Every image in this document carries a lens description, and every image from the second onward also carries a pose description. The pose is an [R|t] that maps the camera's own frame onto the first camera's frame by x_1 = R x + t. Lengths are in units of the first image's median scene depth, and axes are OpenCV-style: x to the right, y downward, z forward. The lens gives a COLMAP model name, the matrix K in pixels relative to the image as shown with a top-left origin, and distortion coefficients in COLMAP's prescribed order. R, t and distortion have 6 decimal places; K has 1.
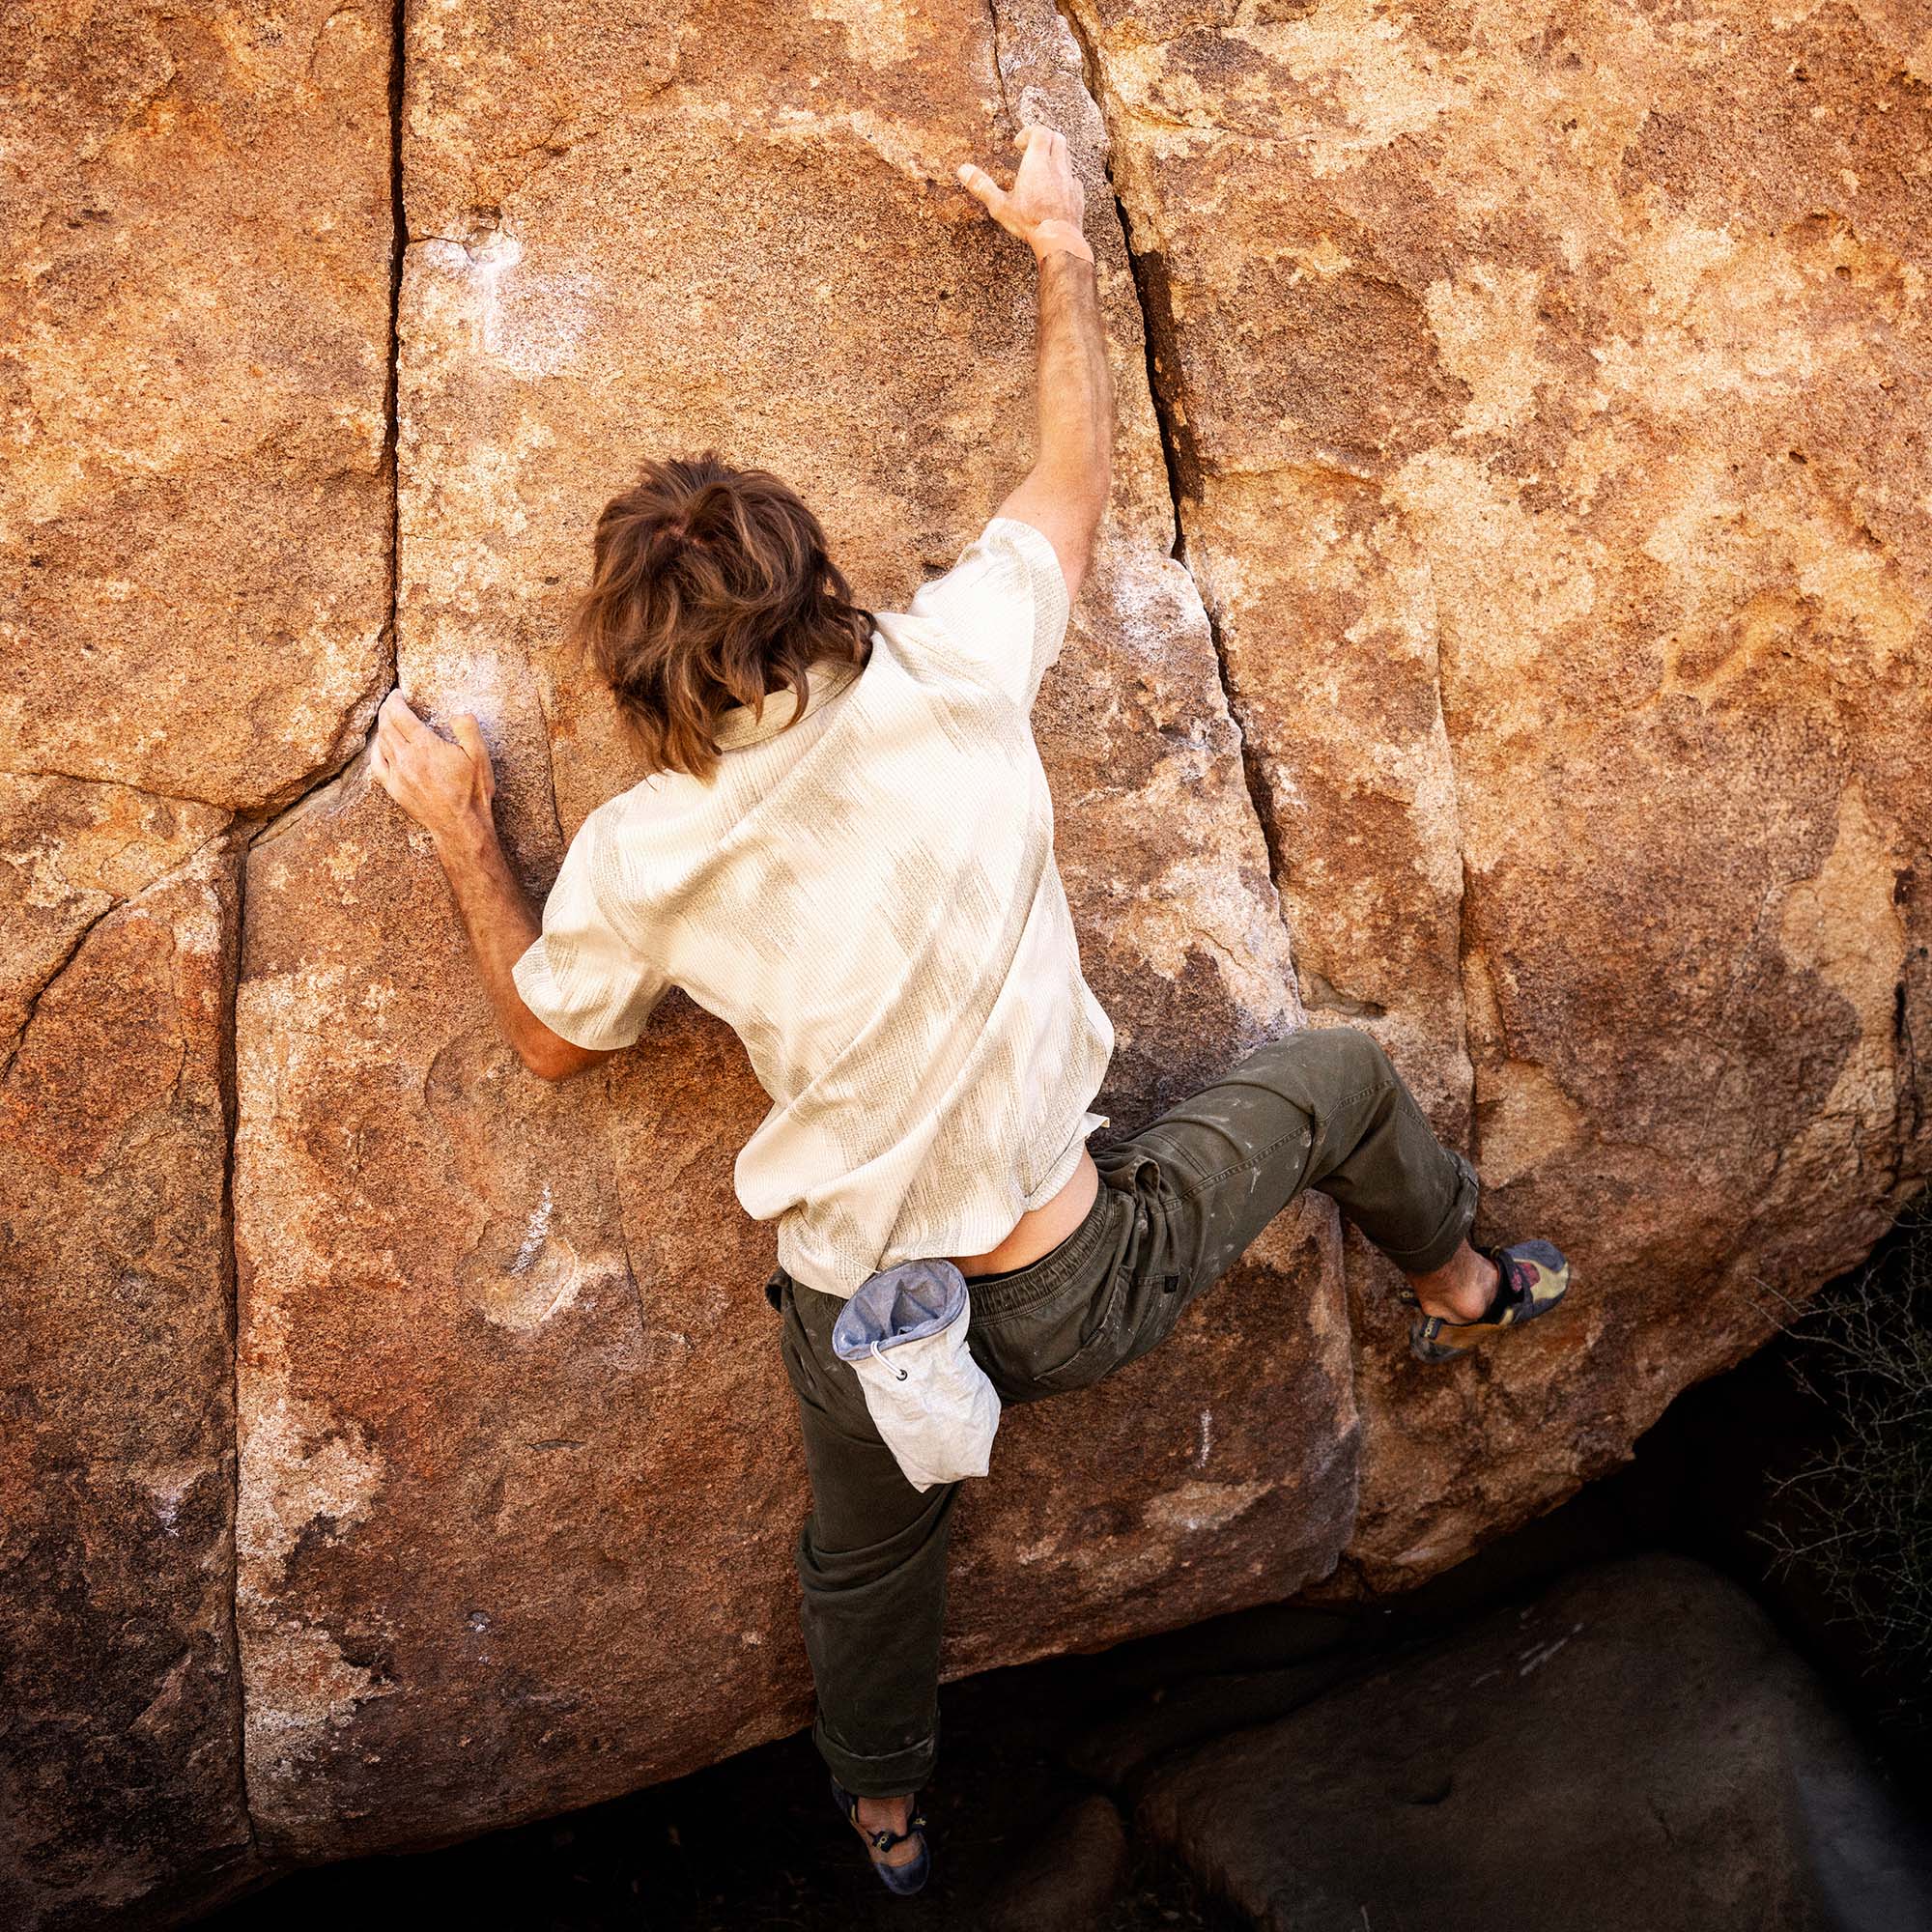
lens RADIAL K [[2231.4, 0, 966.1], [0, 2231.4, 966.3], [0, 0, 1]] dist [-0.004067, 0.000000]
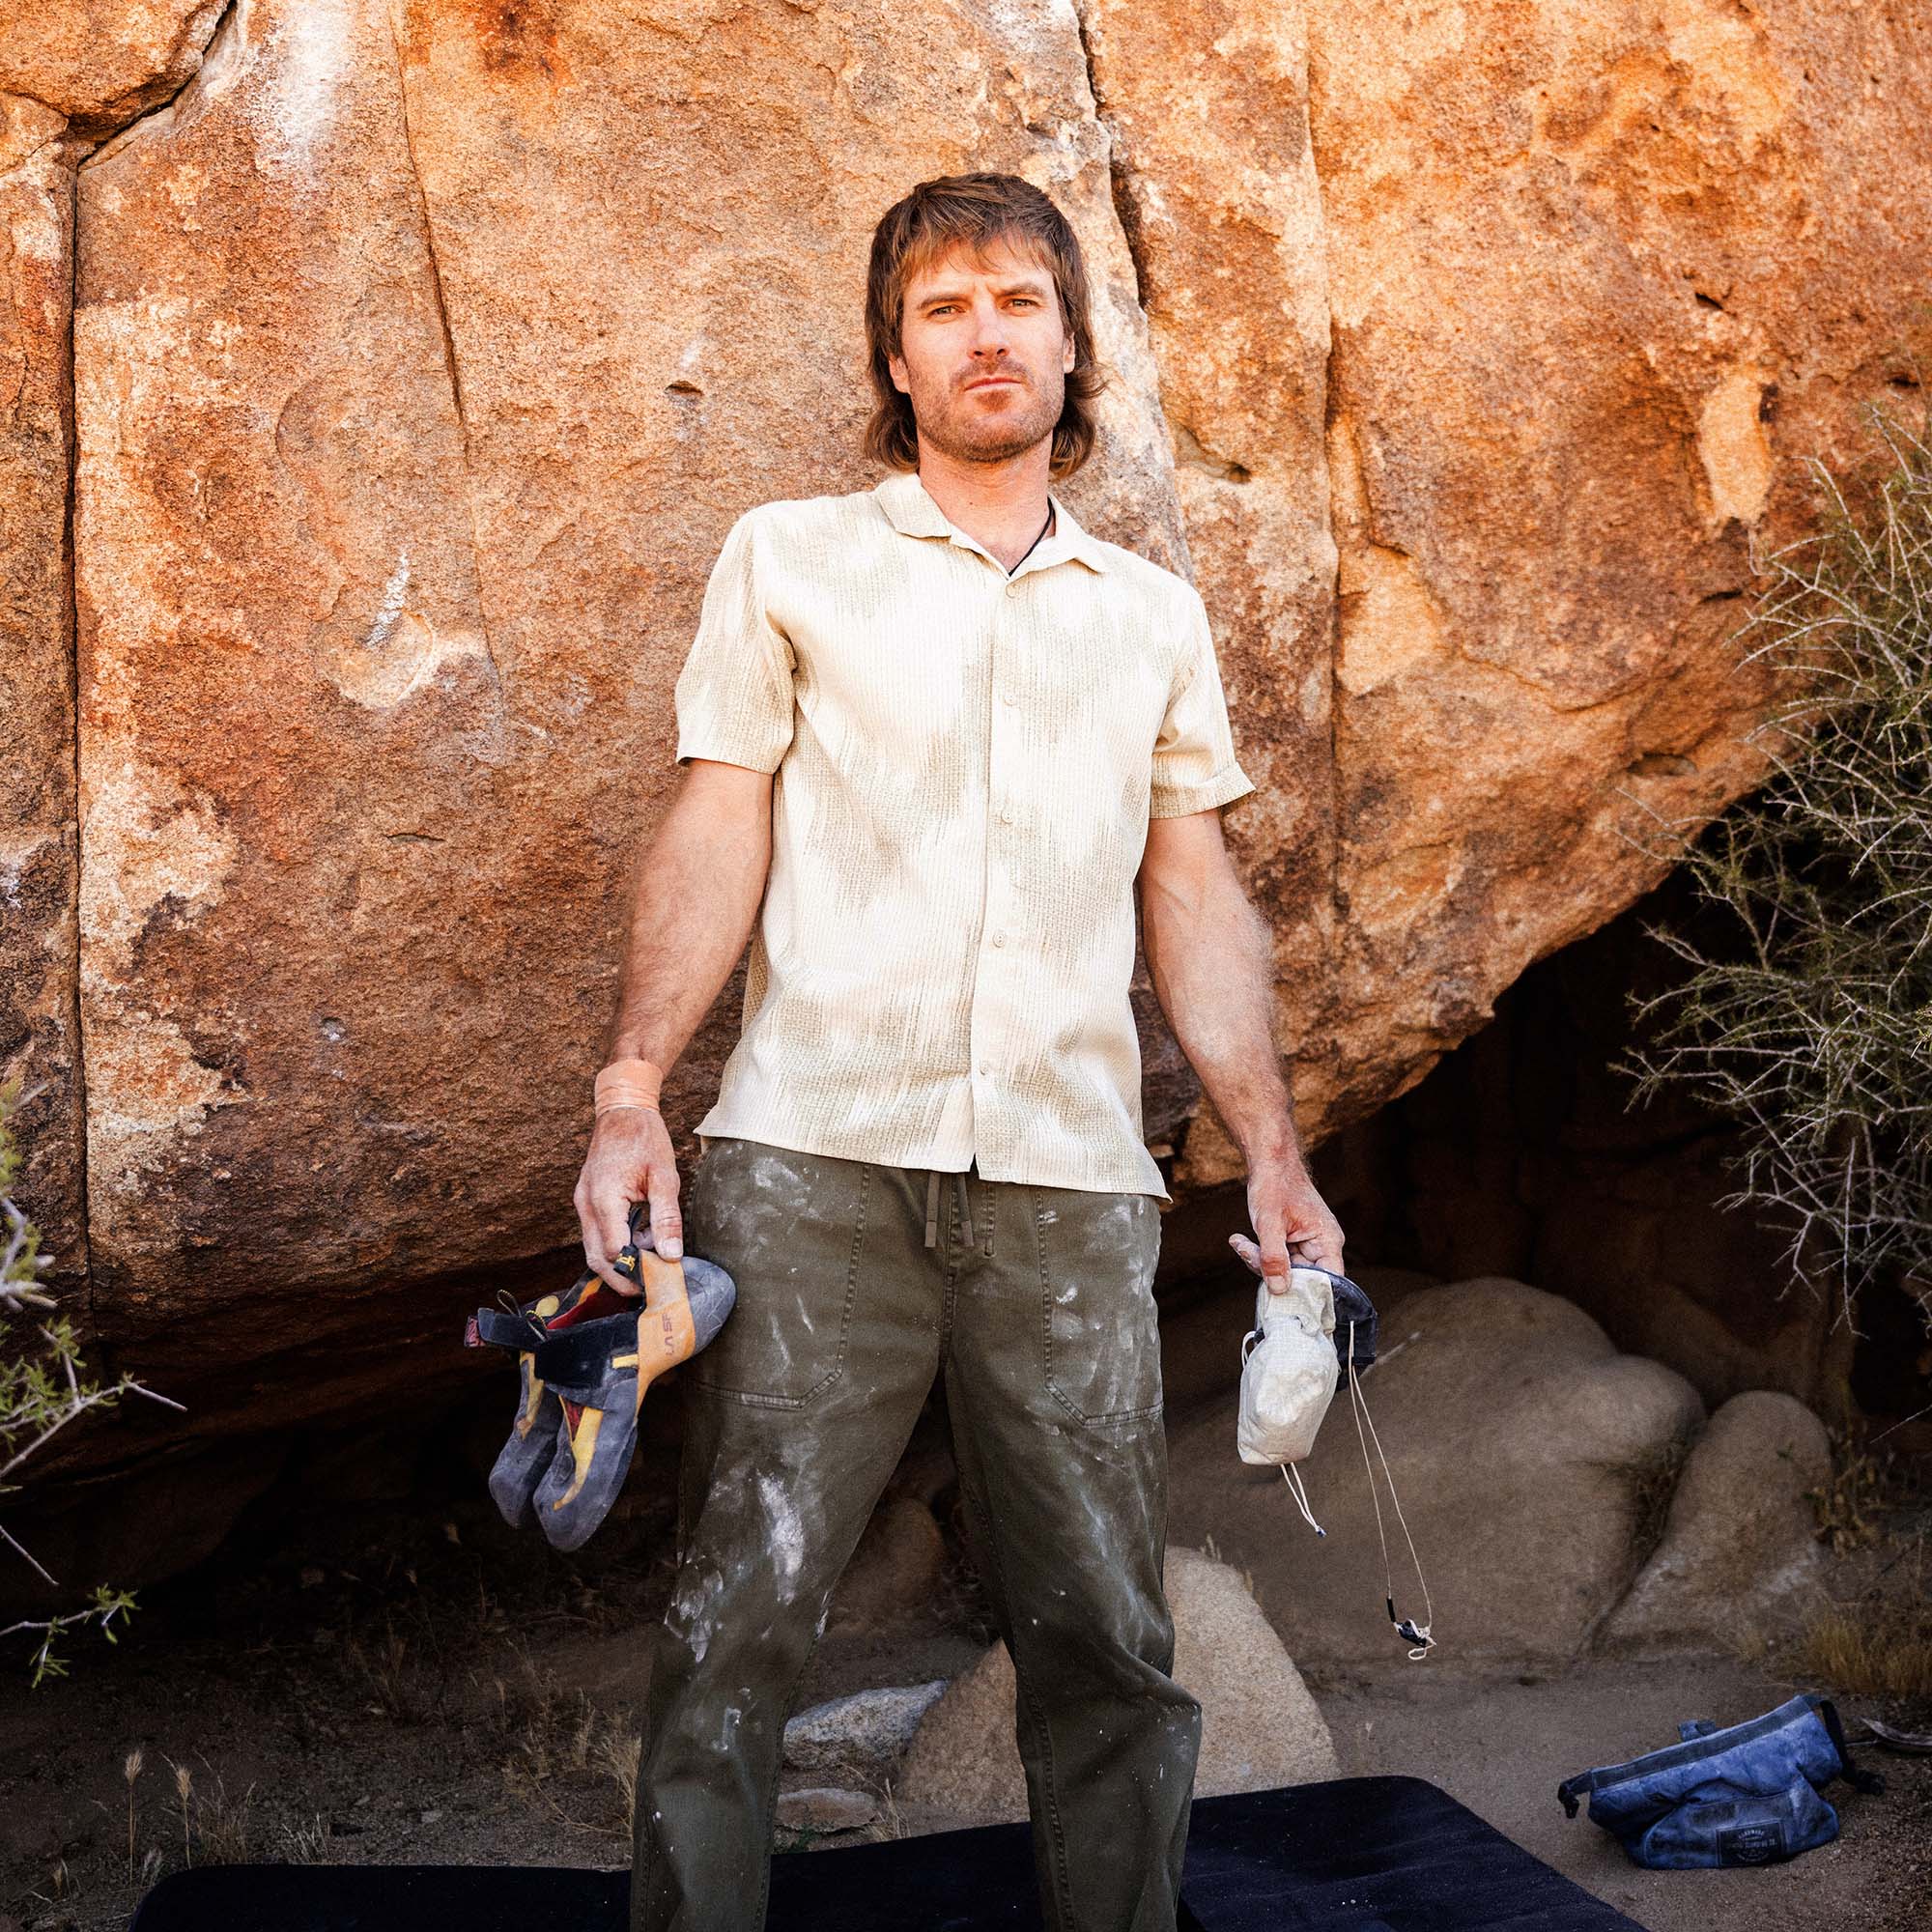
lens RADIAL K [[2616.5, 0, 966.4], [0, 2616.5, 965.8], [0, 0, 1]] dist [-0.007161, 0.000000]
pose [[0.993783, -0.014276, 0.110416, -0.069427], [0.008773, 0.998702, 0.050165, 0.201790], [-0.110989, -0.048884, 0.992619, -0.124991]]
